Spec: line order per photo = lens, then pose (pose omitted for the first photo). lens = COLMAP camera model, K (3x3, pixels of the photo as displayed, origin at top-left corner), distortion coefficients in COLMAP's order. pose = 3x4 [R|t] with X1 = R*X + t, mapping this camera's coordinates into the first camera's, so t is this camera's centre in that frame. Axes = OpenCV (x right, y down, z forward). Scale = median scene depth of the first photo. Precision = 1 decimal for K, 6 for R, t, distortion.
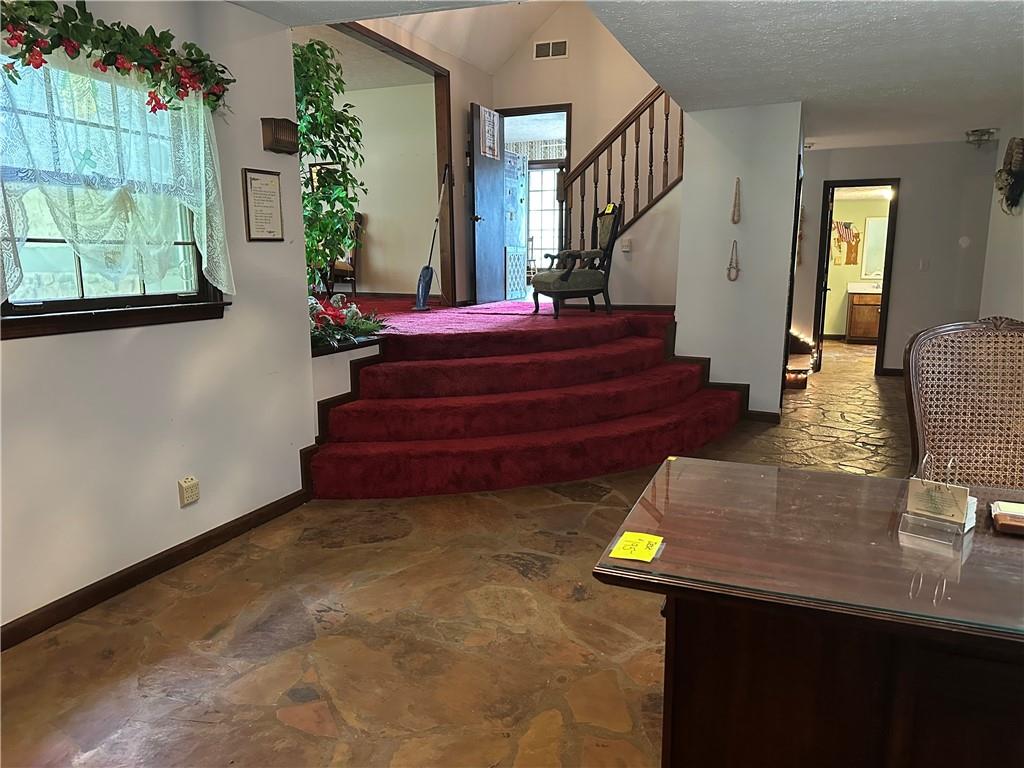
lens RADIAL K [[713.3, 0, 513.9], [0, 713.3, 387.3], [0, 0, 1]] dist [0.099621, -0.126543]
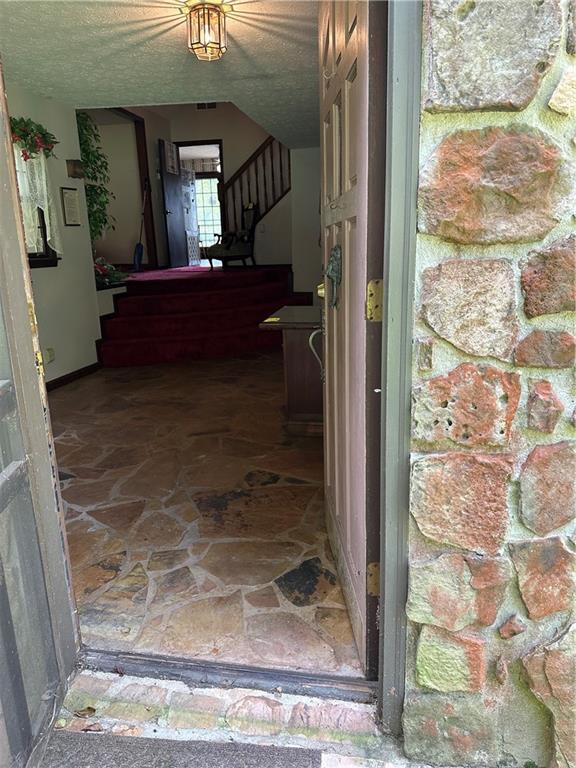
lens RADIAL K [[534.9, 0, 290.1], [0, 534.9, 367.7], [0, 0, 1]] dist [0.099621, -0.126543]
pose [[0.979348, -0.072033, 0.188915, -0.047836], [0.062793, 0.996540, 0.054453, 0.073153], [-0.192184, -0.041466, 0.980482, -0.301030]]
